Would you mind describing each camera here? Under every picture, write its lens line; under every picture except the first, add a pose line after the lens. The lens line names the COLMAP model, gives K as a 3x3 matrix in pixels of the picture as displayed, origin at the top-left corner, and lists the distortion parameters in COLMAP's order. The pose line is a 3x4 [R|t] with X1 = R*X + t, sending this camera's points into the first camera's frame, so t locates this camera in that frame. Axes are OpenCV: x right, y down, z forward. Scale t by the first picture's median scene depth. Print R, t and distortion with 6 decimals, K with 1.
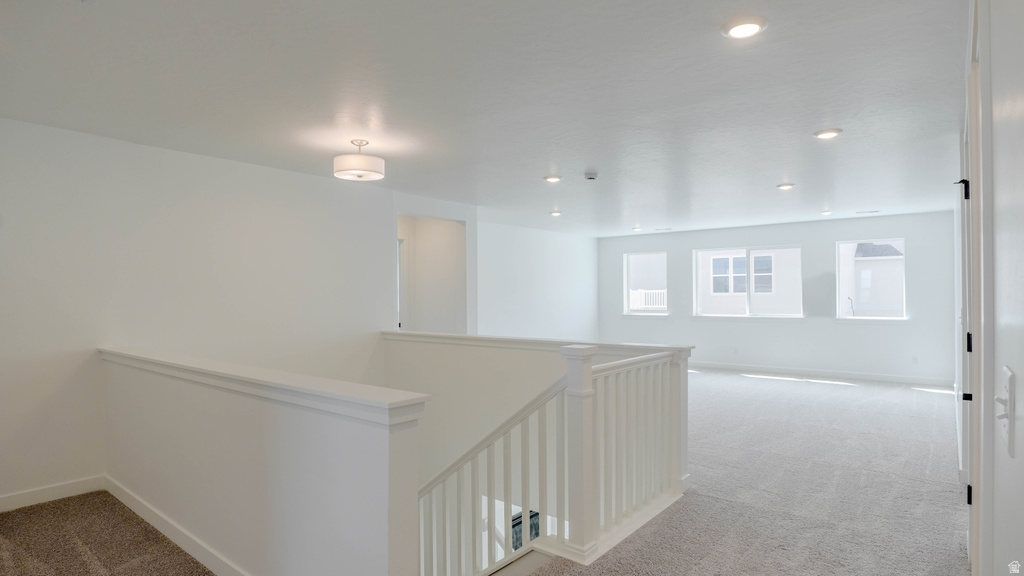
lens RADIAL K [[554.2, 0, 507.3], [0, 554.2, 284.6], [0, 0, 1]] dist [-0.038117, 0.009220]
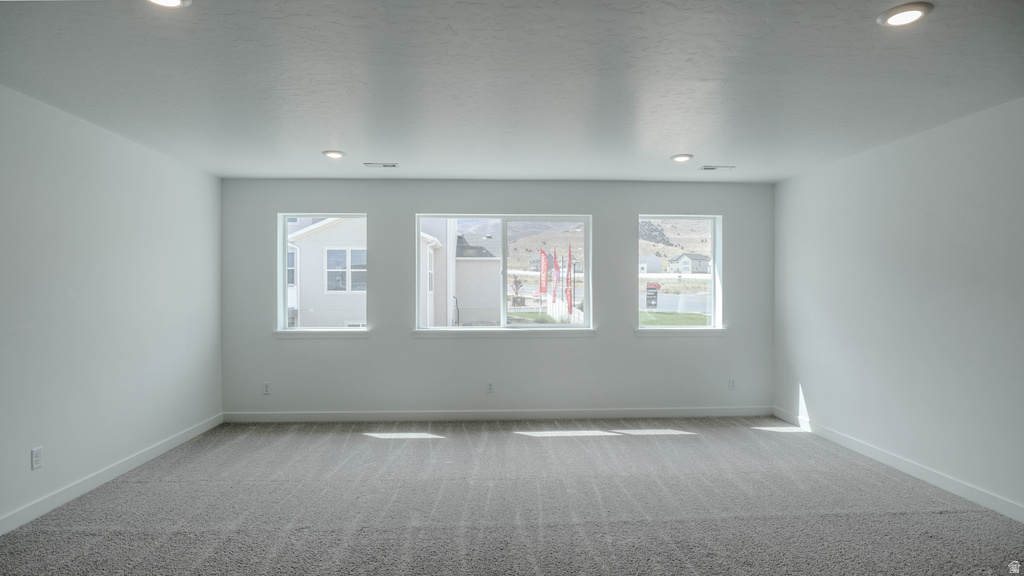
lens RADIAL K [[554.2, 0, 510.0], [0, 554.2, 290.7], [0, 0, 1]] dist [-0.038117, 0.009220]
pose [[0.735780, 0.006625, 0.677188, 0.024465], [-0.016265, 0.999837, 0.007891, 0.009266], [-0.677026, -0.016820, 0.735767, 0.508586]]
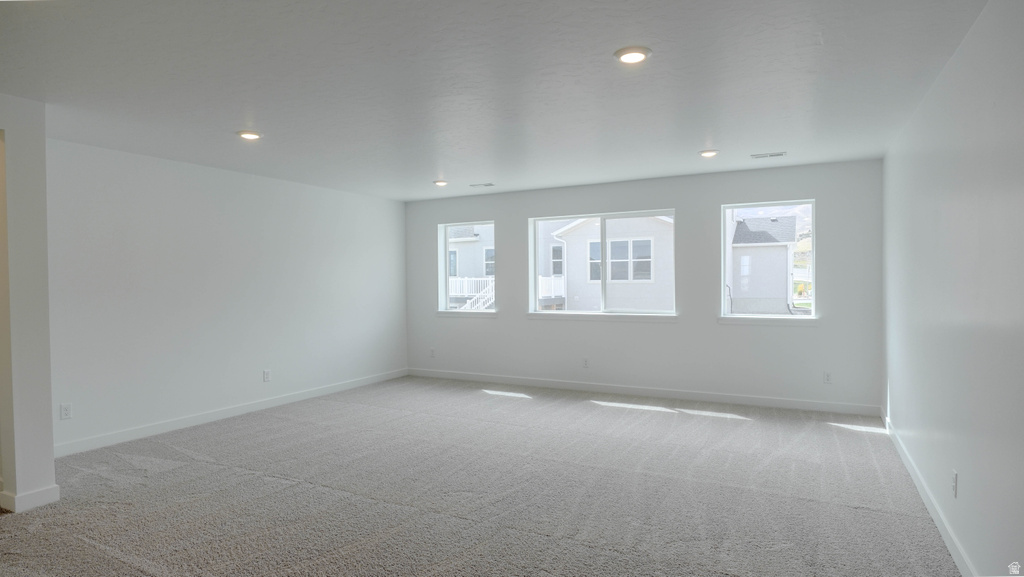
lens RADIAL K [[563.6, 0, 513.8], [0, 563.6, 279.3], [0, 0, 1]] dist [-0.031576, 0.000104]
pose [[0.980077, 0.000373, 0.198616, 0.172241], [-0.002960, 0.999915, 0.012729, 0.004863], [-0.198594, -0.013064, 0.979995, 0.301568]]
